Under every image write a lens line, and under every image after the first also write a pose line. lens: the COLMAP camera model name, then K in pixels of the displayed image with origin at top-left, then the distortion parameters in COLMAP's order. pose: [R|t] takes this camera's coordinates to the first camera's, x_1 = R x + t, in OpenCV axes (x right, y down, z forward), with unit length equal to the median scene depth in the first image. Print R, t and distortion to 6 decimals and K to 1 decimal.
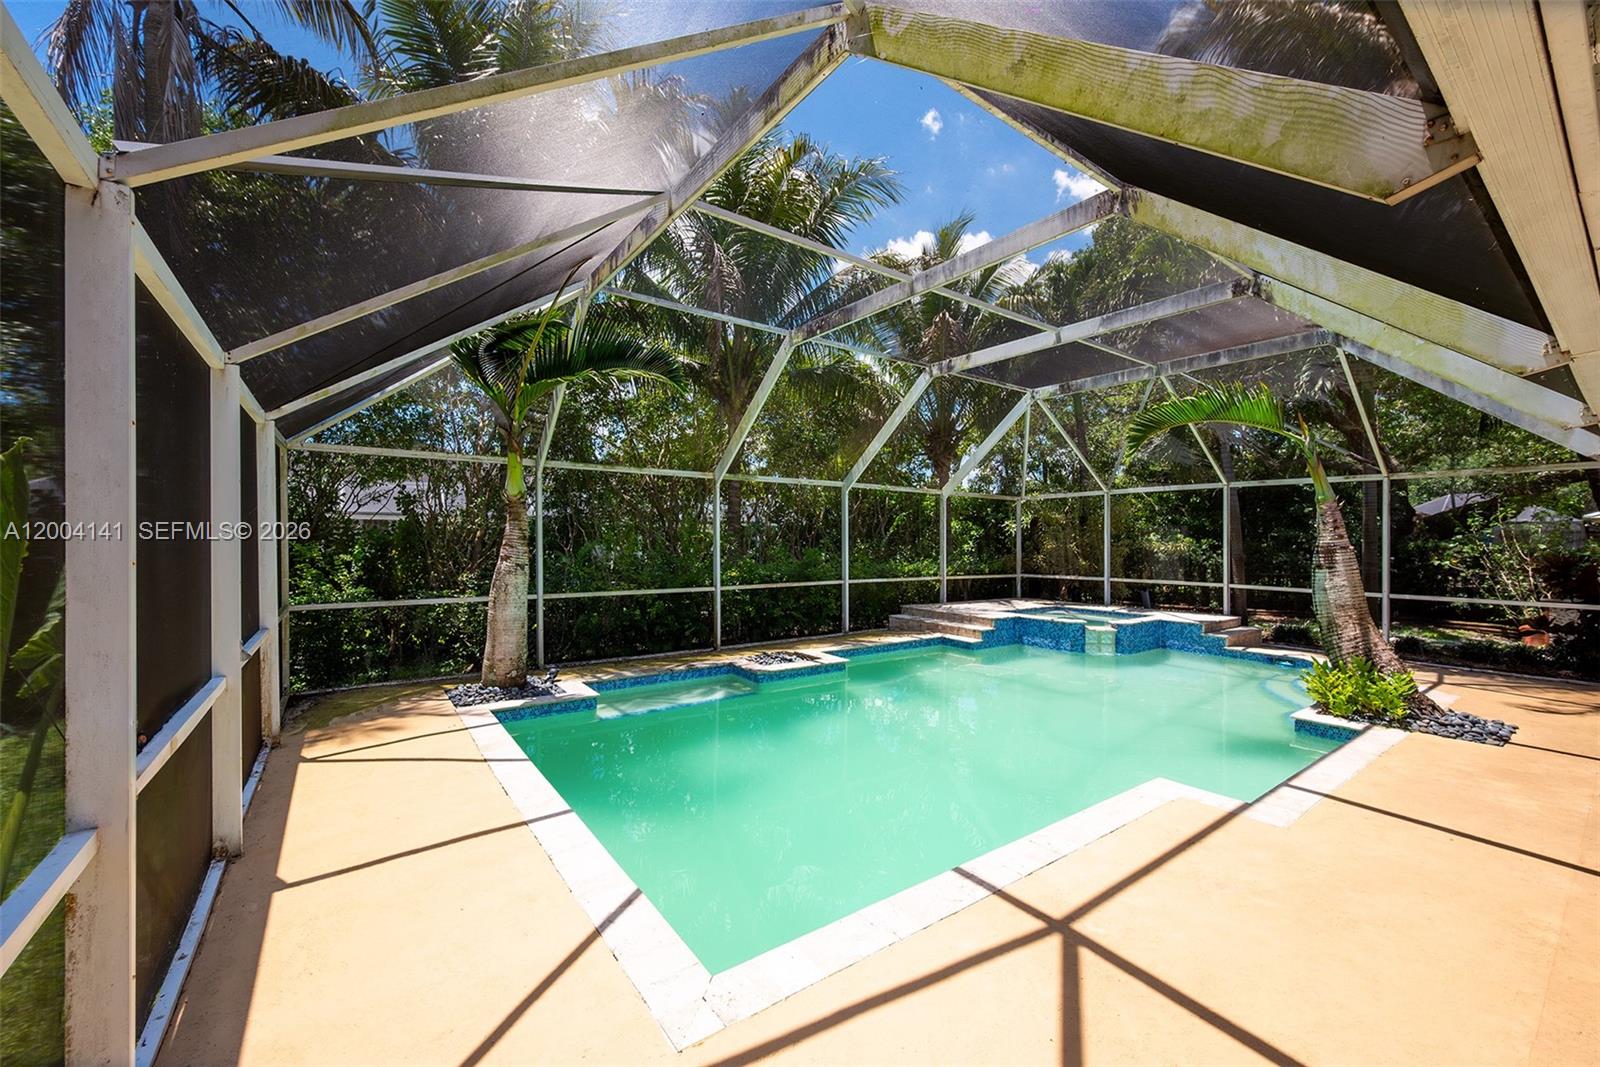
lens RADIAL K [[648.4, 0, 804.0], [0, 648.4, 529.8], [0, 0, 1]] dist [-0.002425, -0.000252]
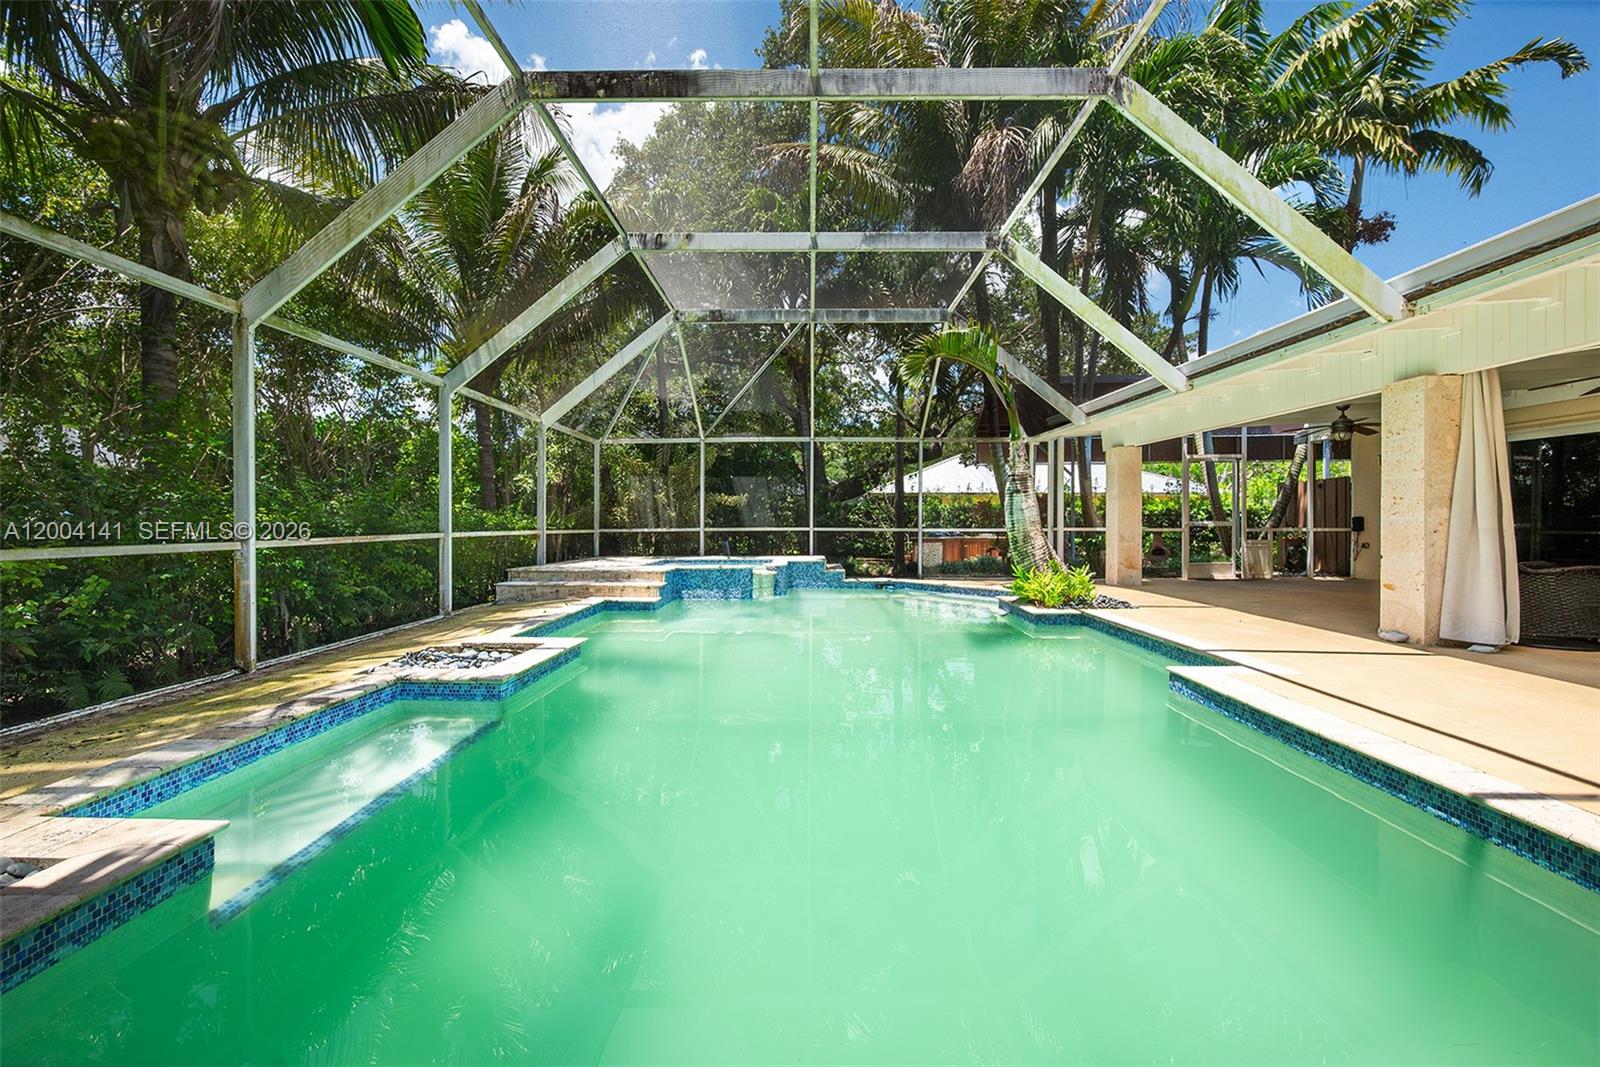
lens RADIAL K [[629.1, 0, 803.5], [0, 629.1, 526.4], [0, 0, 1]] dist [-0.001201, -0.000116]
pose [[0.576246, -0.011925, 0.817189, -0.268399], [-0.005726, 0.999810, 0.018627, 0.065397], [-0.817256, -0.015413, 0.576069, 0.404493]]
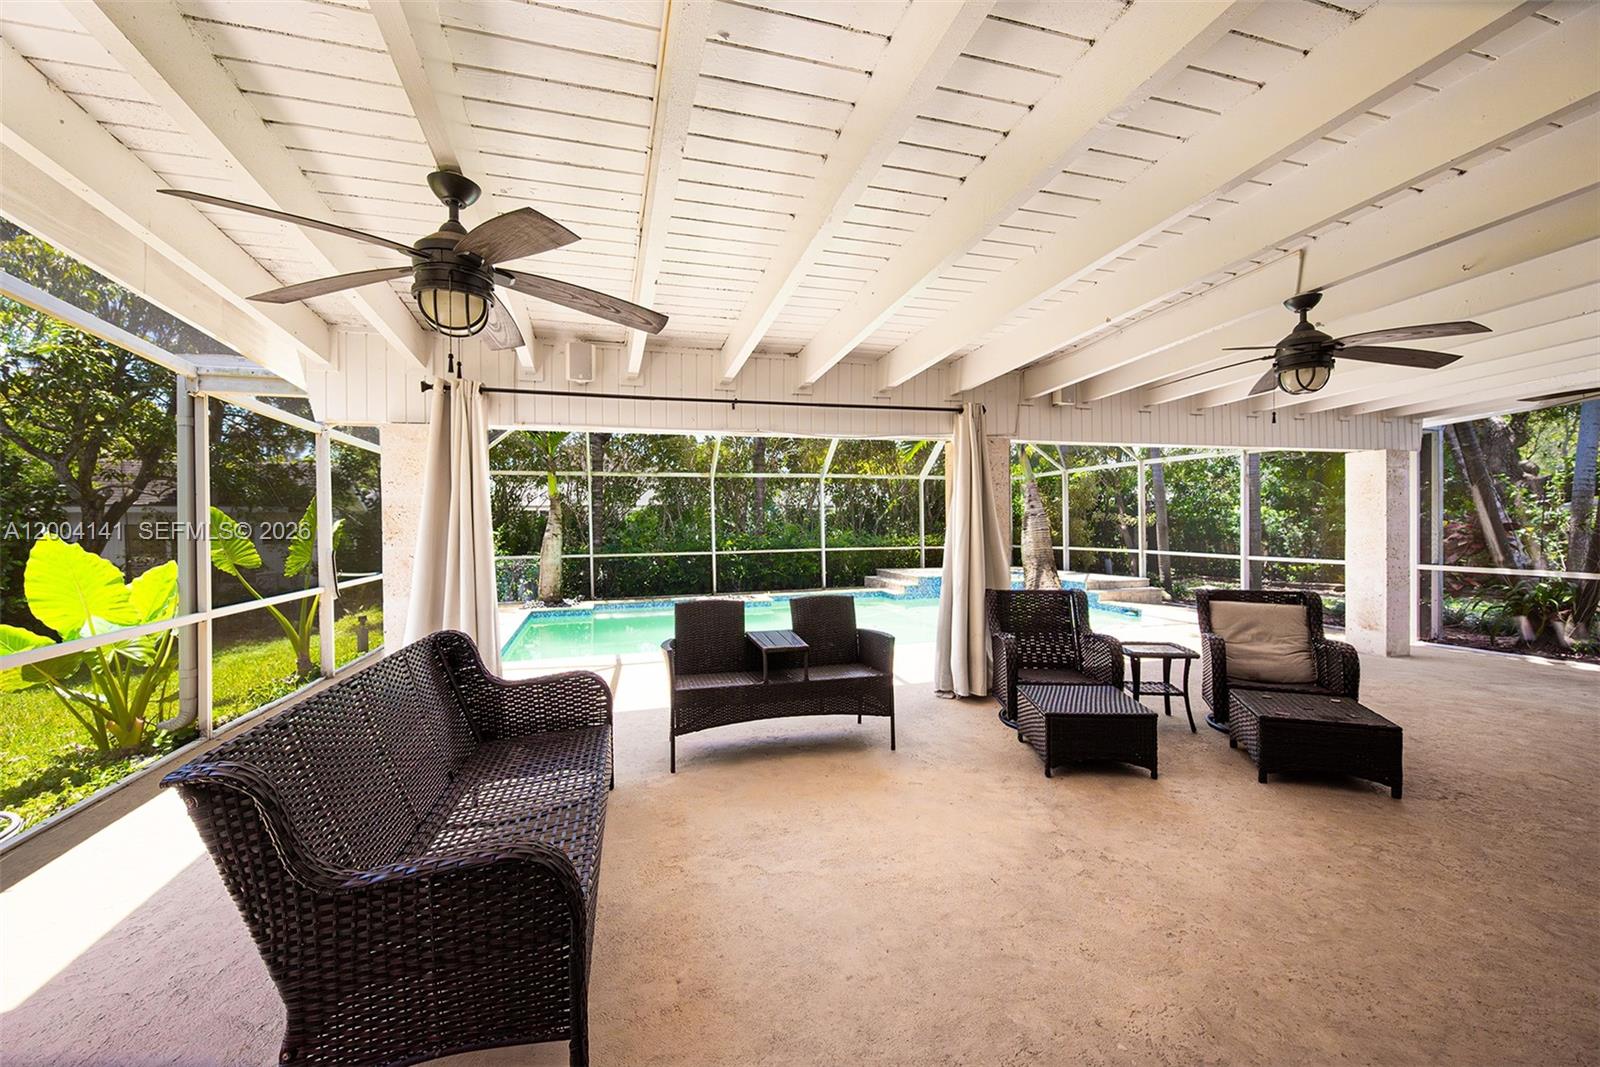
lens RADIAL K [[648.4, 0, 804.0], [0, 648.4, 529.8], [0, 0, 1]] dist [-0.002425, -0.000252]
pose [[0.947821, -0.013221, -0.318529, 0.511293], [0.020586, 0.999593, 0.019768, 0.014530], [0.318138, -0.025294, 0.947707, -0.303693]]
